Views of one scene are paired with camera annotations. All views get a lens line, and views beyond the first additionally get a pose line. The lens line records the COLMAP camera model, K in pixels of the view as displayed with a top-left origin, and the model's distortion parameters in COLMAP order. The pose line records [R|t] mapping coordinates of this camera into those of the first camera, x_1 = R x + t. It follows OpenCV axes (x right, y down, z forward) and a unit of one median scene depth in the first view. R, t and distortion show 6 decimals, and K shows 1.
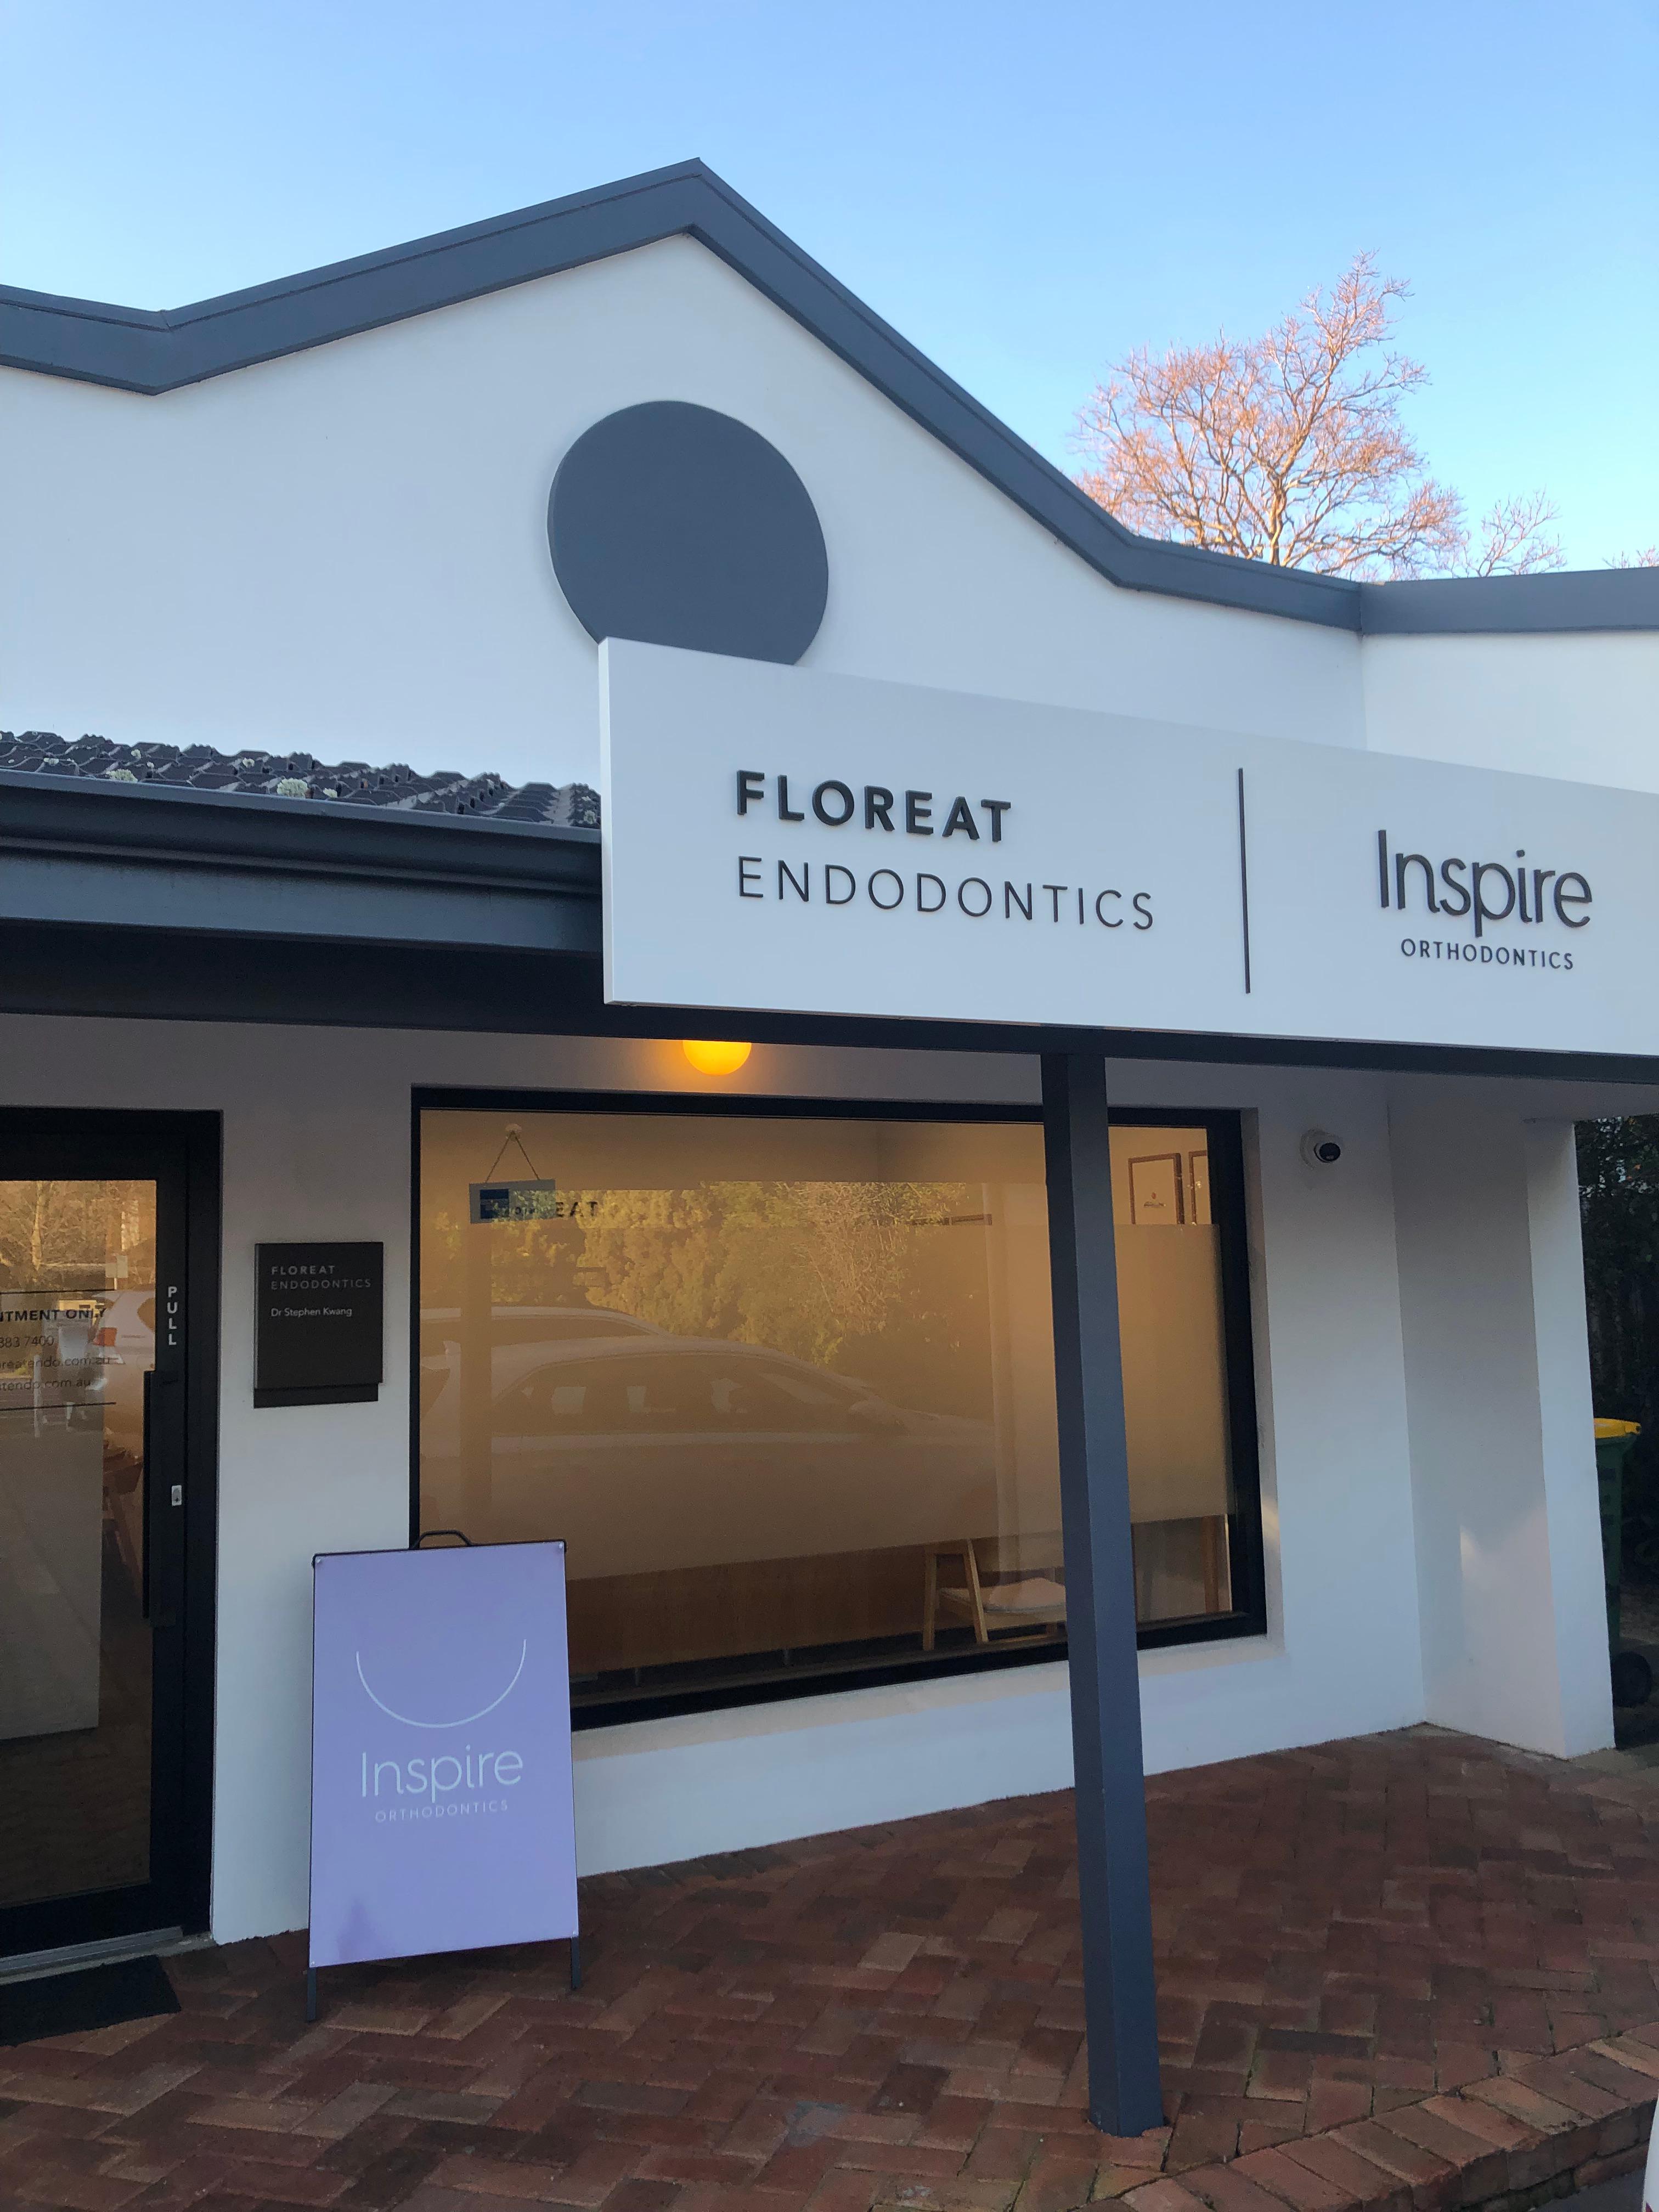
lens RADIAL K [[1767.8, 0, 838.4], [0, 1767.8, 1102.2], [0, 0, 1]] dist [0.014327, -0.002384]
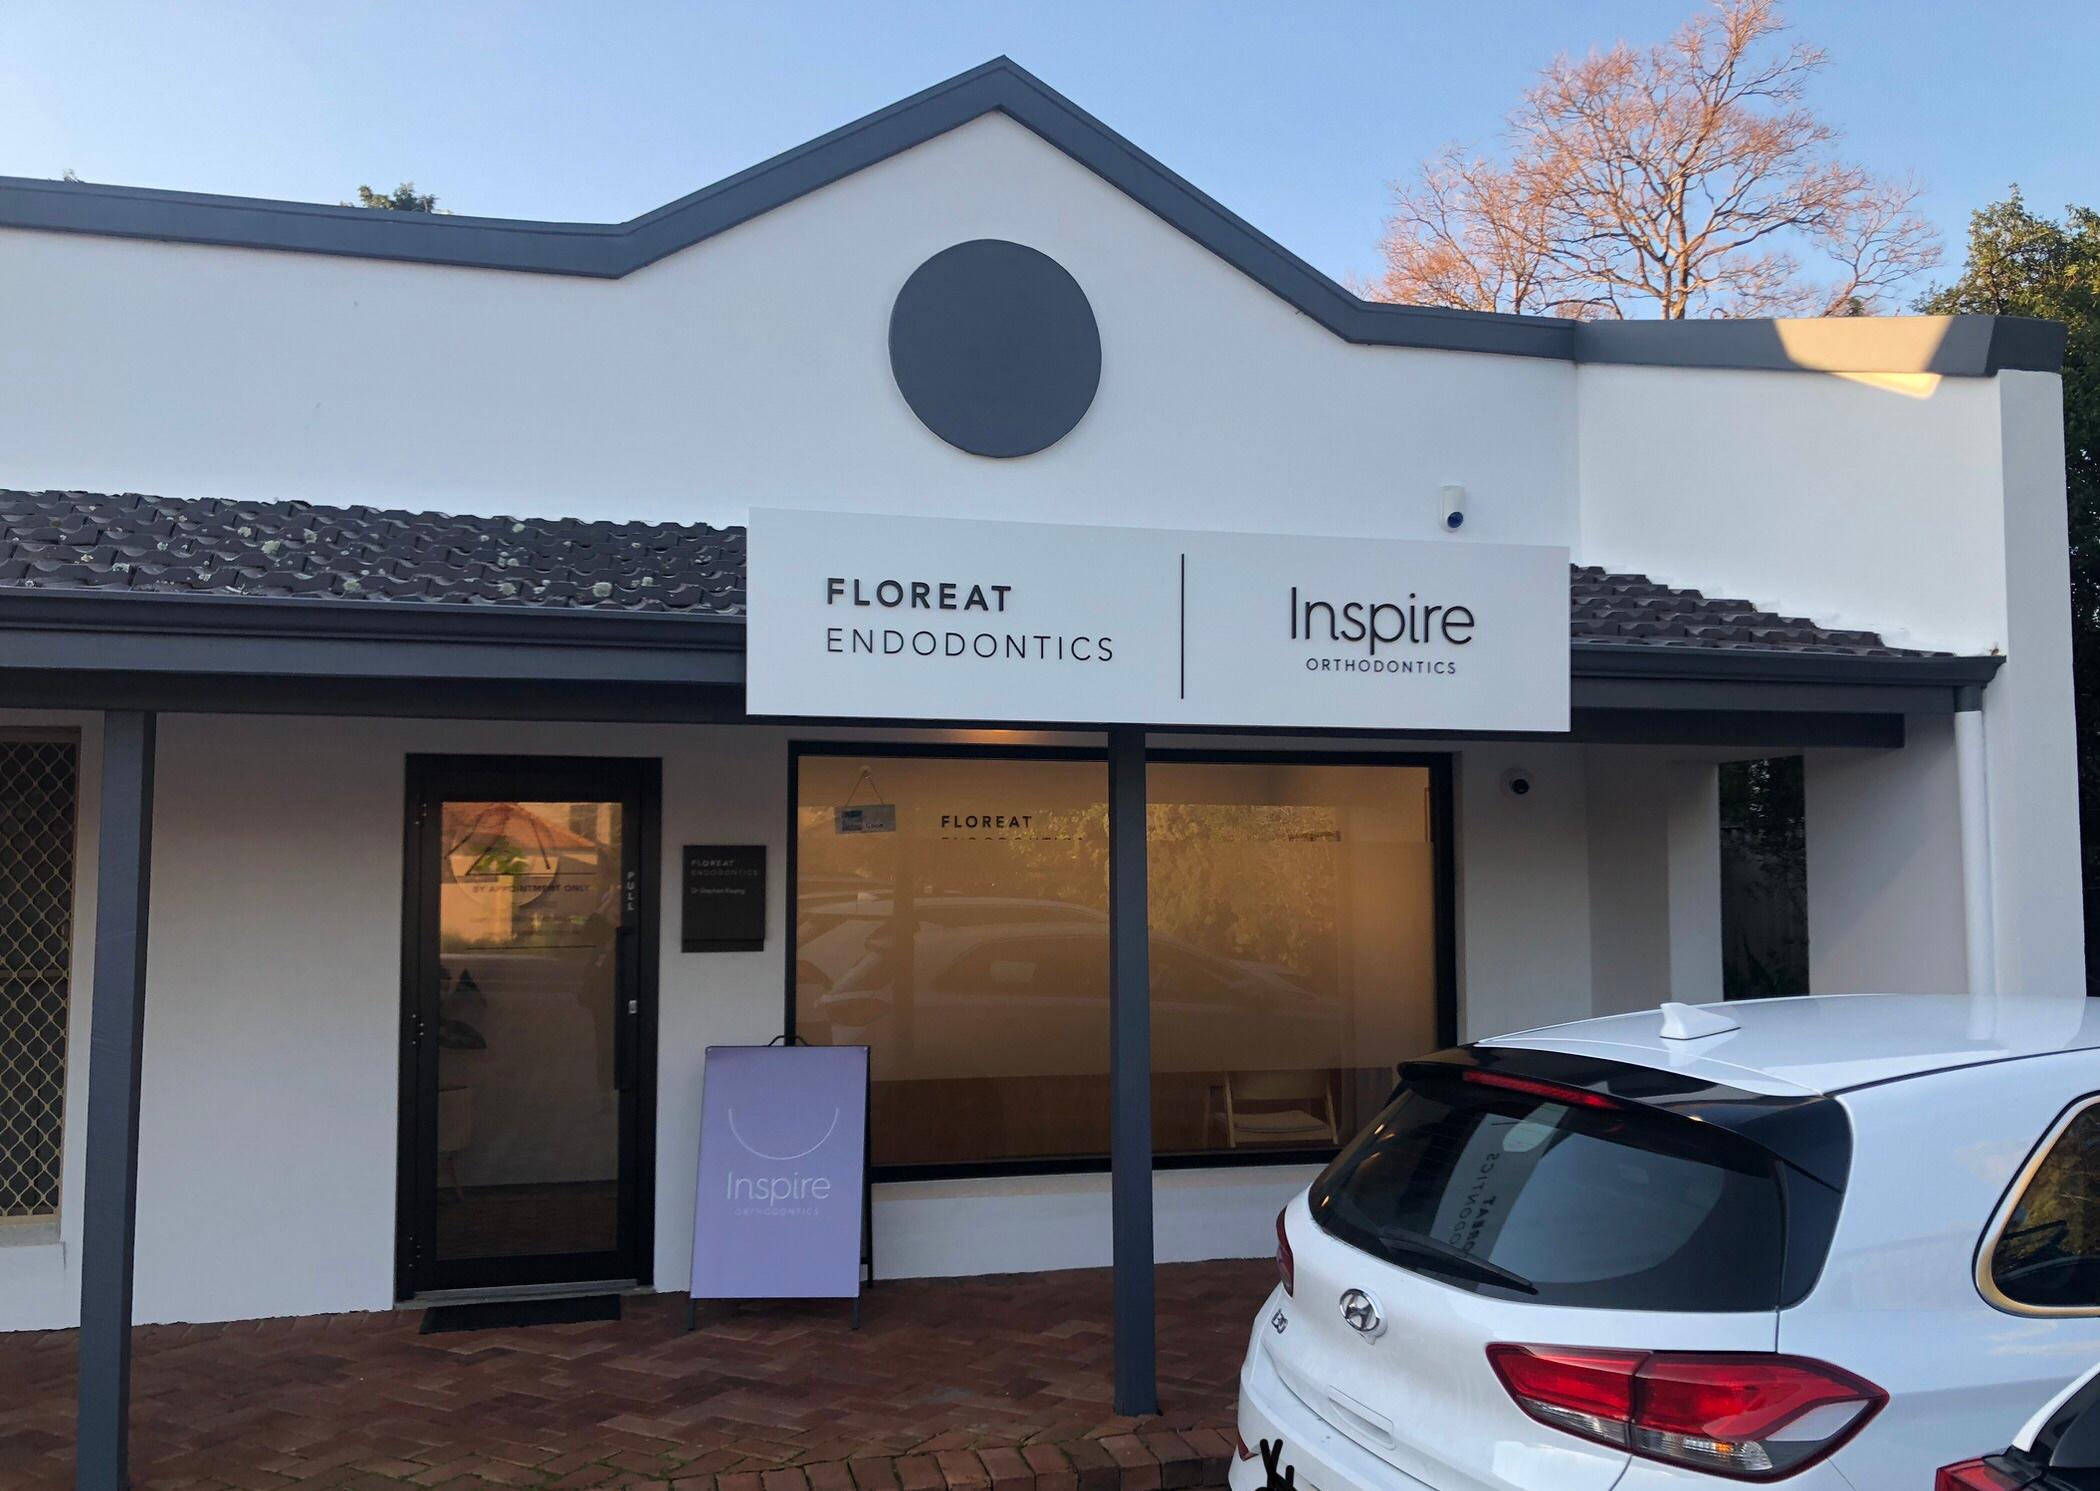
lens RADIAL K [[1708.6, 0, 1104.6], [0, 1708.6, 791.2], [0, 0, 1]] dist [0.011362, 0.000389]
pose [[0.974981, 0.008342, -0.222134, 0.408323], [0.002211, 0.998882, 0.047219, -0.041598], [0.222279, -0.046529, 0.973872, -0.402272]]
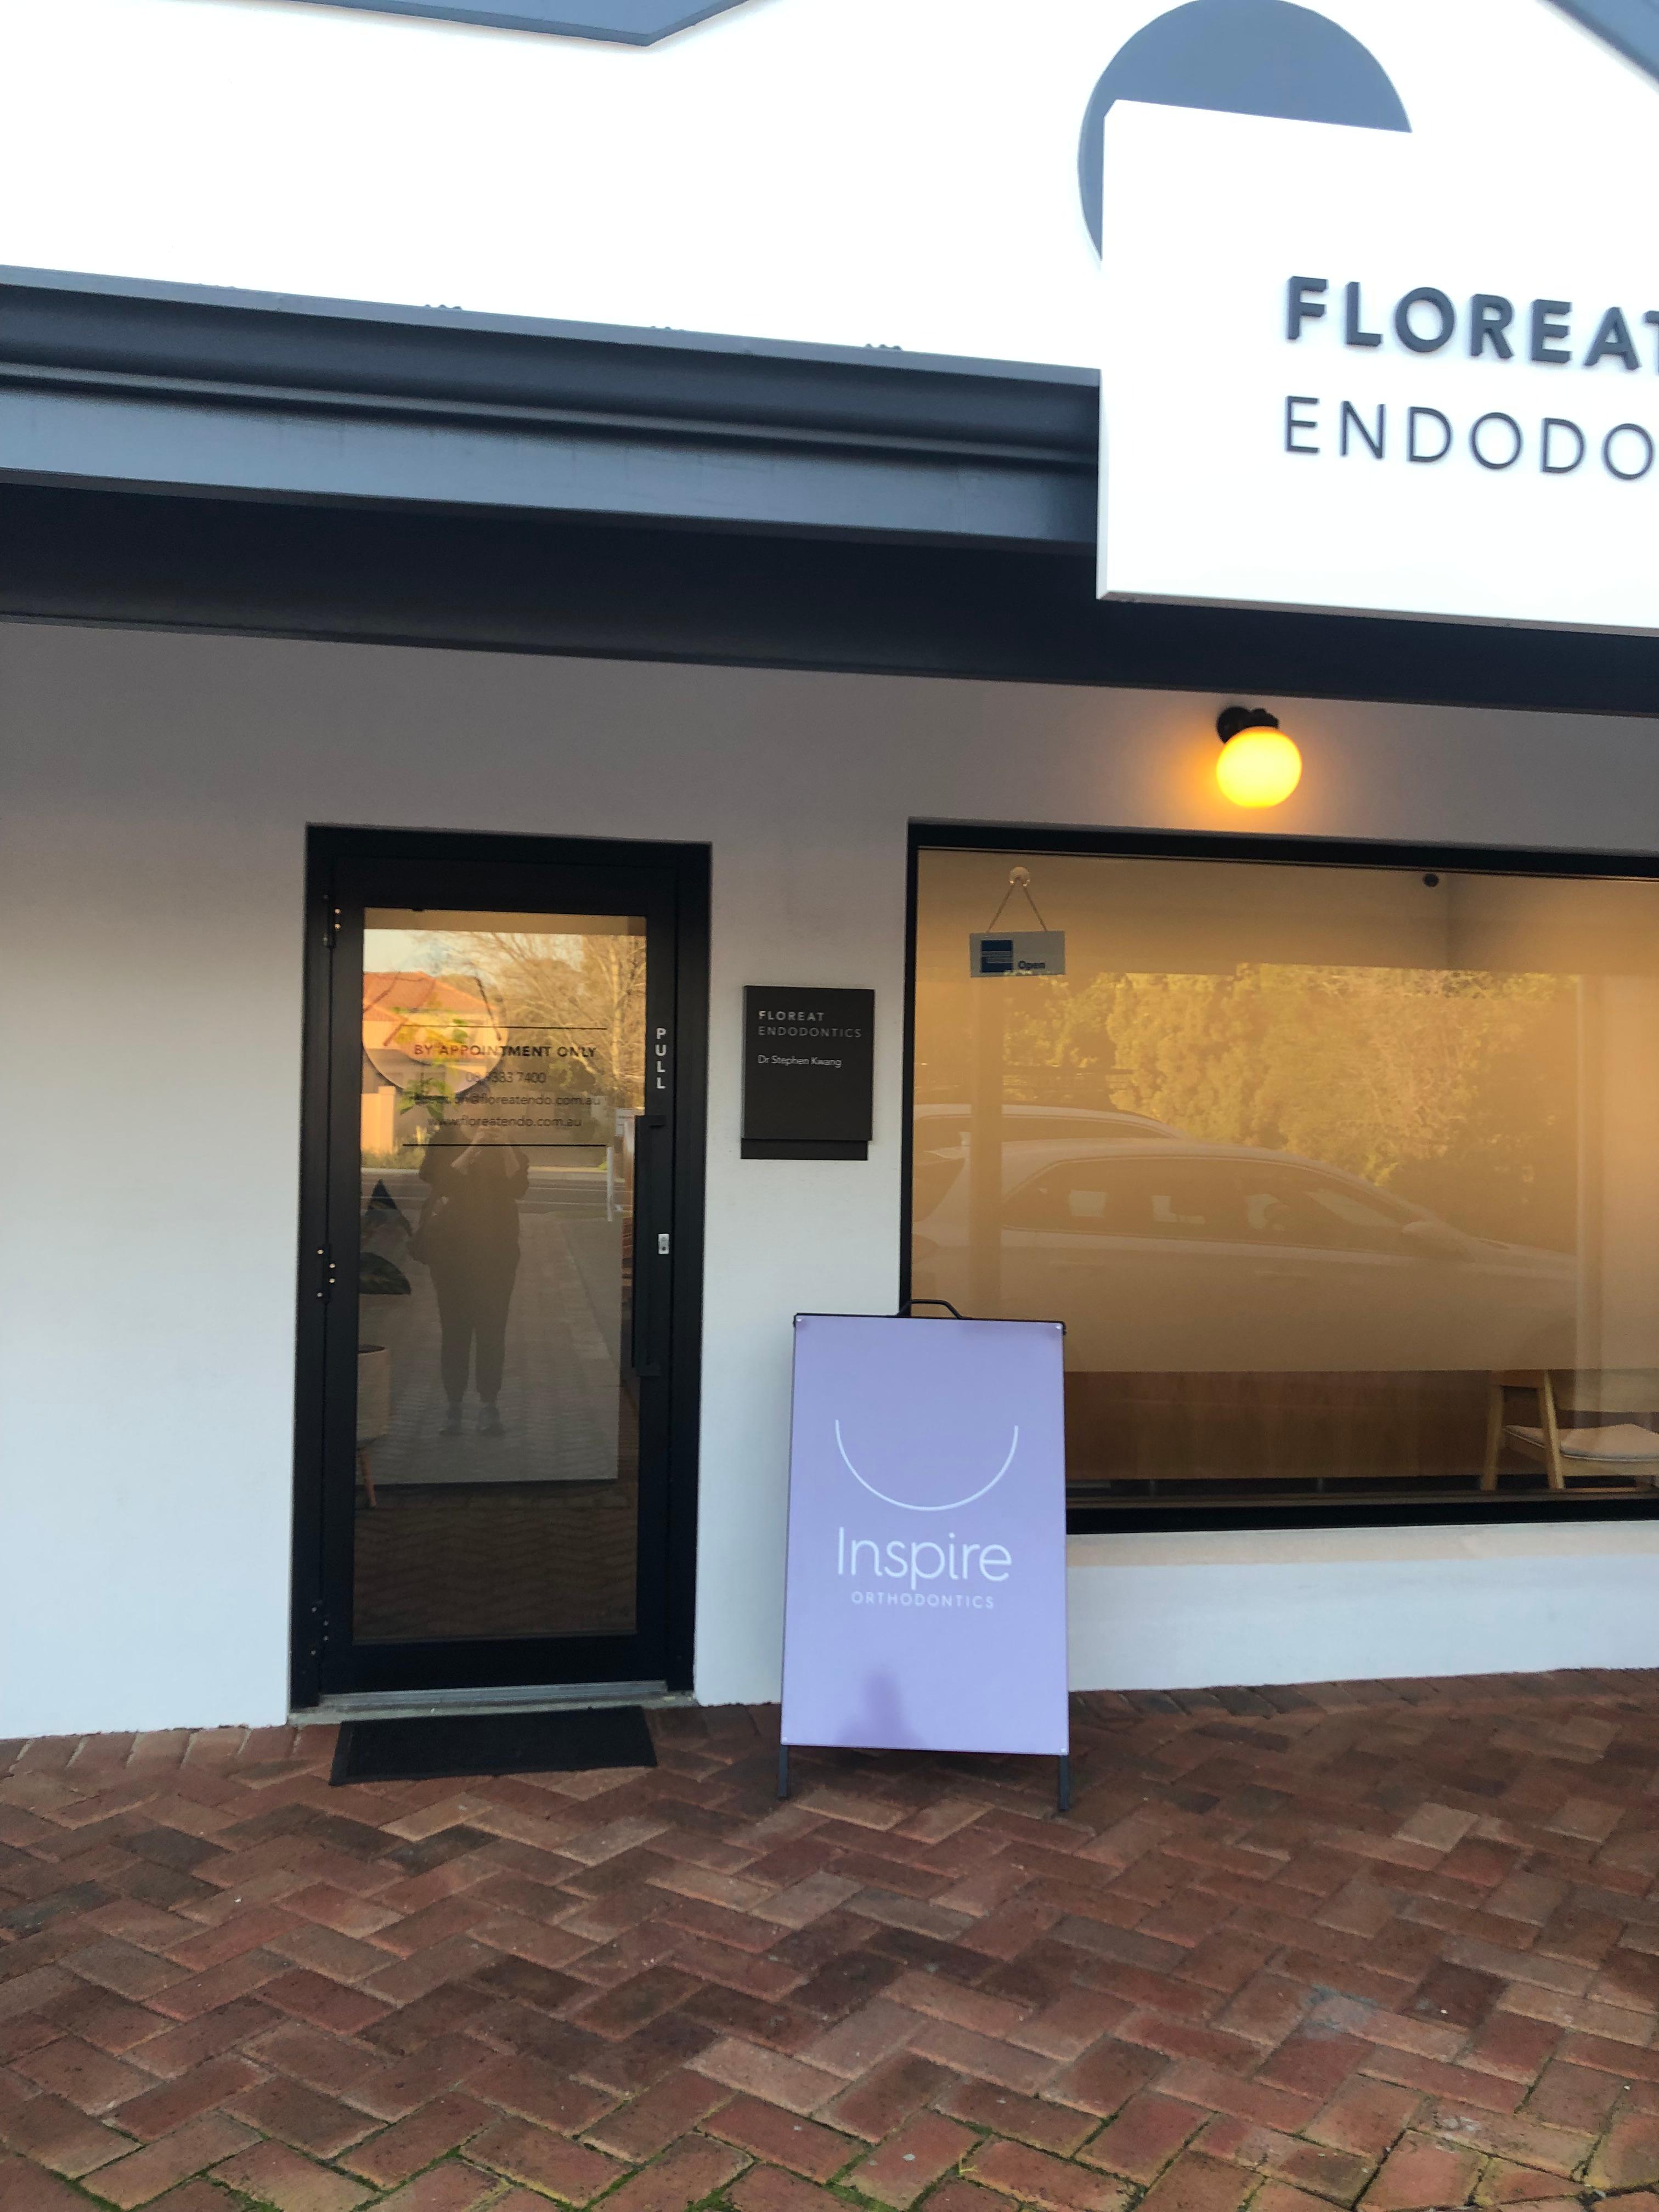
lens RADIAL K [[1767.8, 0, 838.4], [0, 1767.8, 1102.2], [0, 0, 1]] dist [0.014327, -0.002384]
pose [[0.953549, 0.037698, -0.298871, -0.001861], [-0.009007, 0.995263, 0.096799, 0.059436], [0.301104, -0.089611, 0.949371, 0.151504]]
